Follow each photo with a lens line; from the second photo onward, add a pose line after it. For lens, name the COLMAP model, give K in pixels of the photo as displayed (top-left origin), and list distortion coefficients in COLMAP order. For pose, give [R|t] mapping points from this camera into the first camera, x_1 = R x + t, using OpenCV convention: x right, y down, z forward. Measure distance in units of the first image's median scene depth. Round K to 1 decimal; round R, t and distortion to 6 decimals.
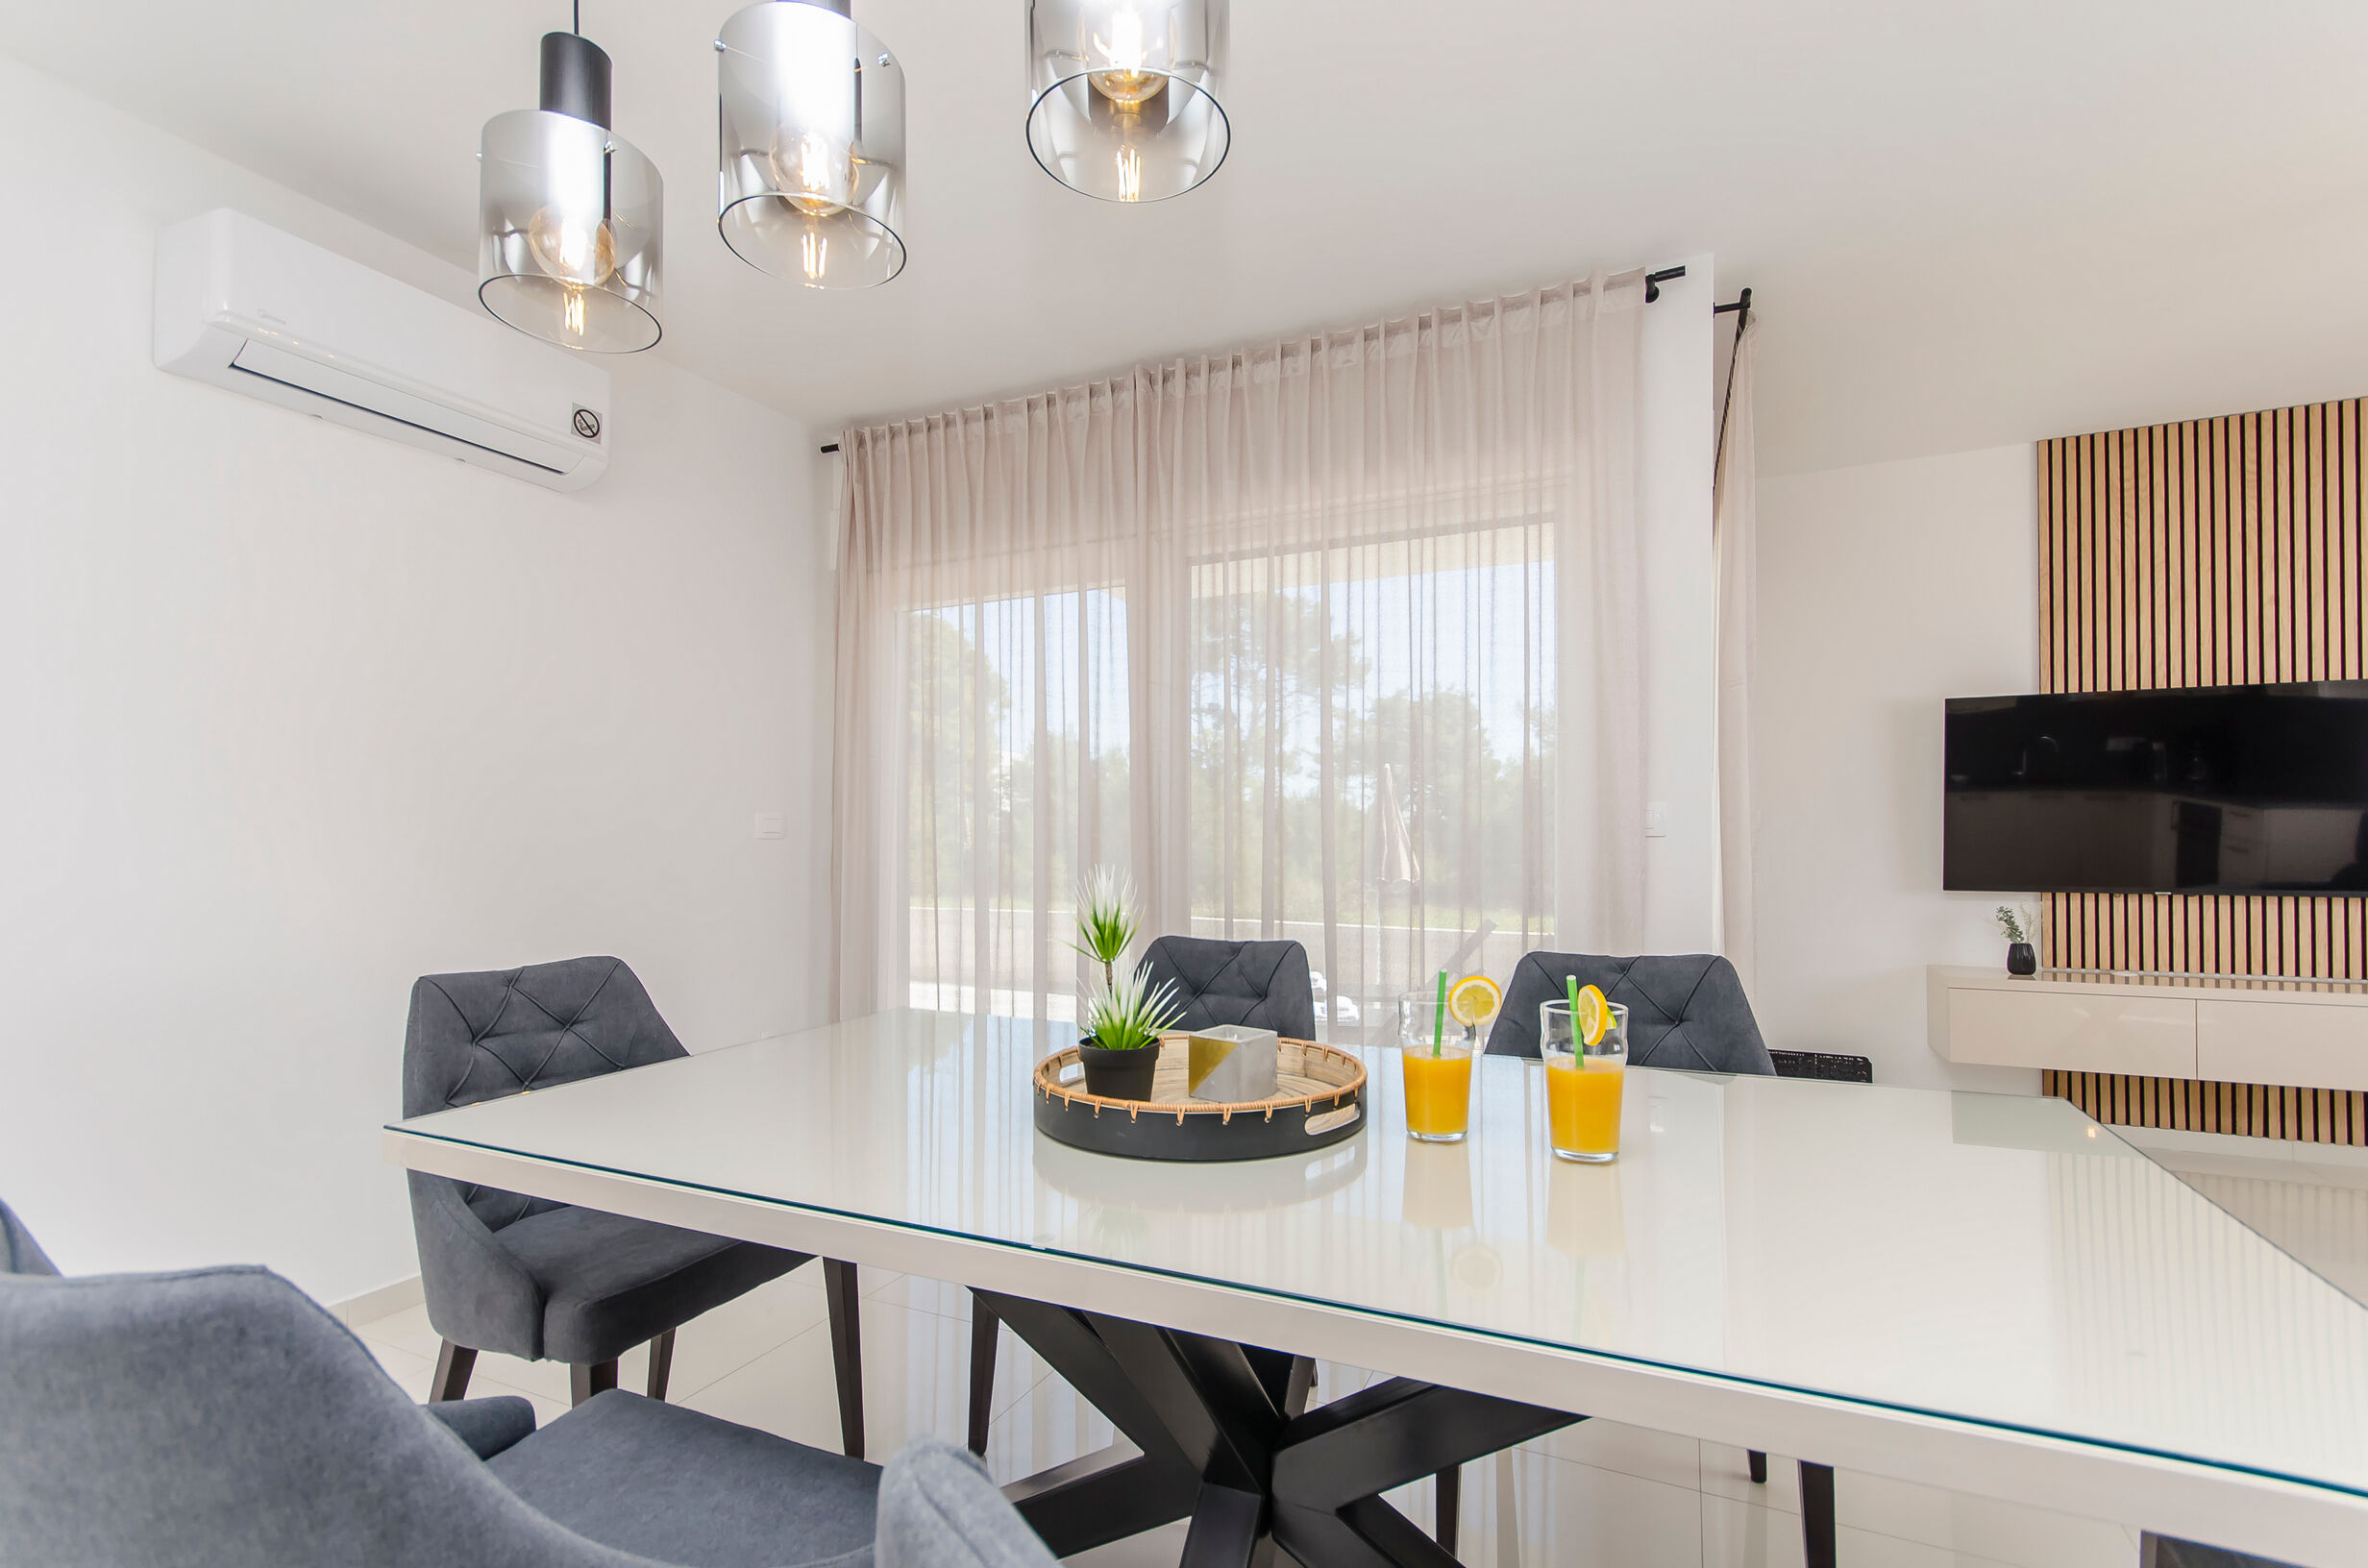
lens RADIAL K [[1029.5, 0, 1196.4], [0, 1029.5, 804.4], [0, 0, 1]] dist [0.006402, -0.000071]
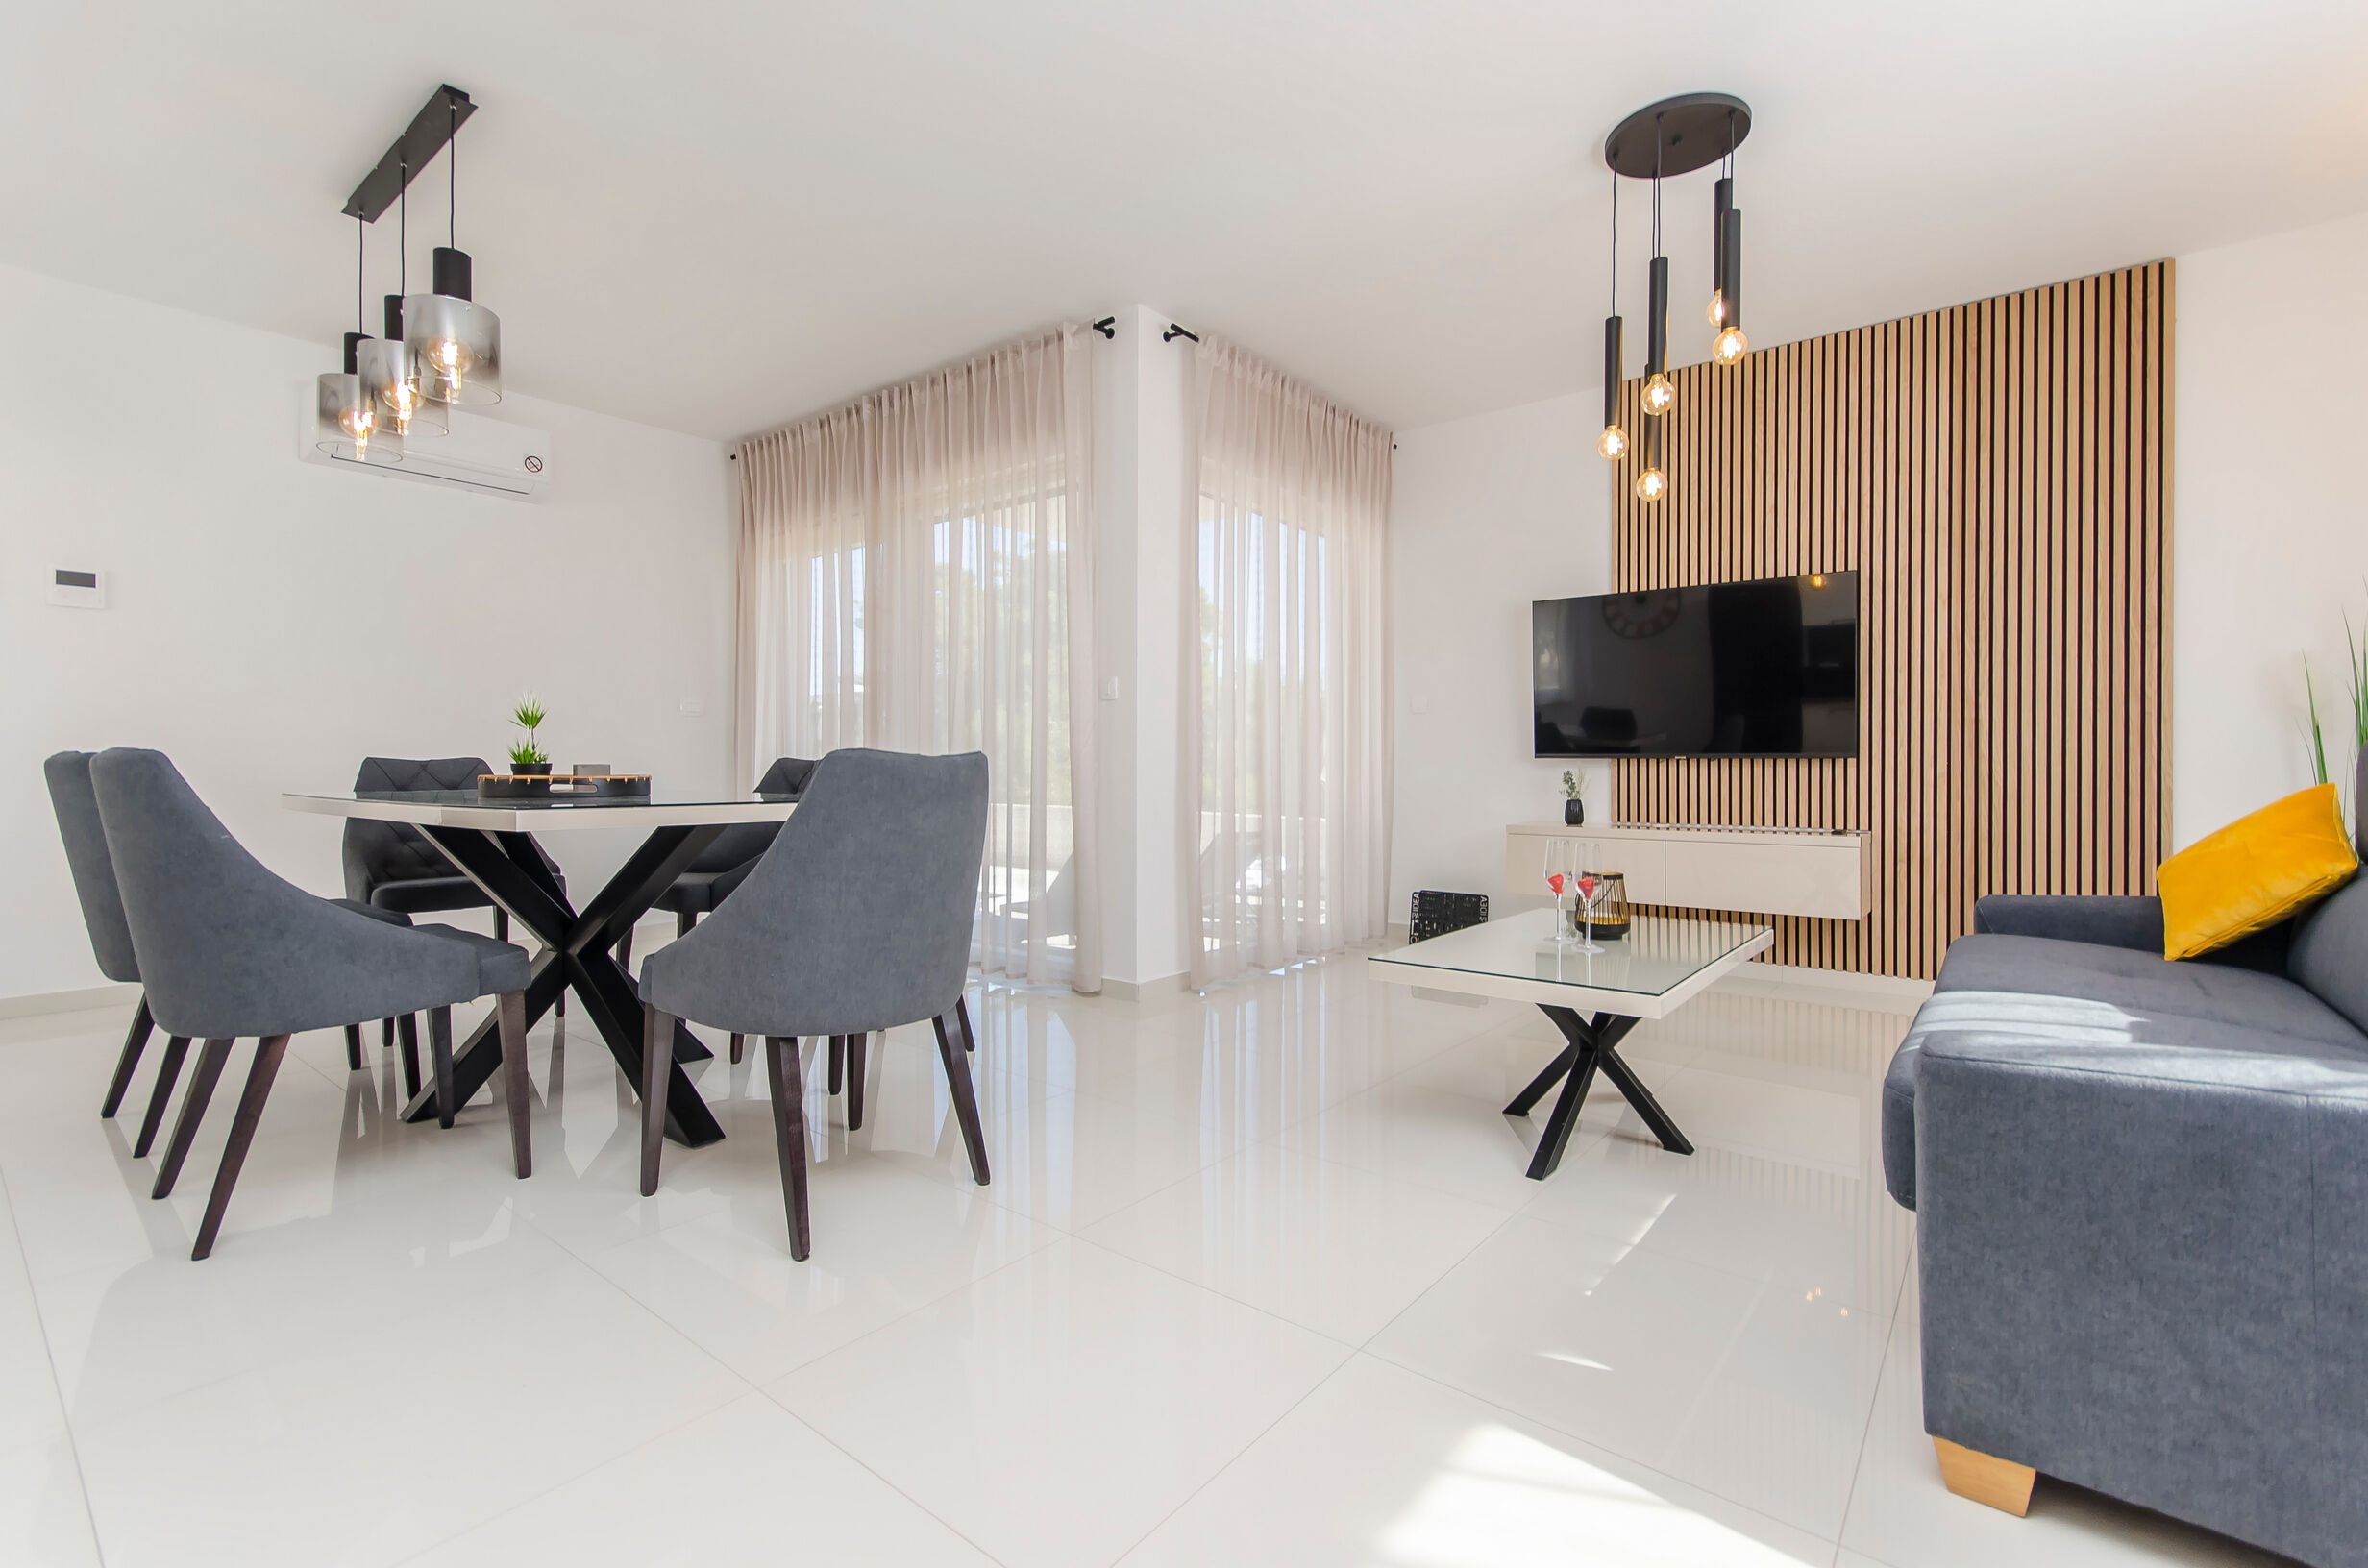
lens RADIAL K [[1042.3, 0, 1209.8], [0, 1042.3, 759.1], [0, 0, 1]] dist [0.007614, -0.000143]
pose [[0.975621, 0.004337, -0.219421, 0.646838], [-0.001314, 0.999902, 0.013922, 0.070630], [0.219460, -0.013295, 0.975531, -0.299364]]
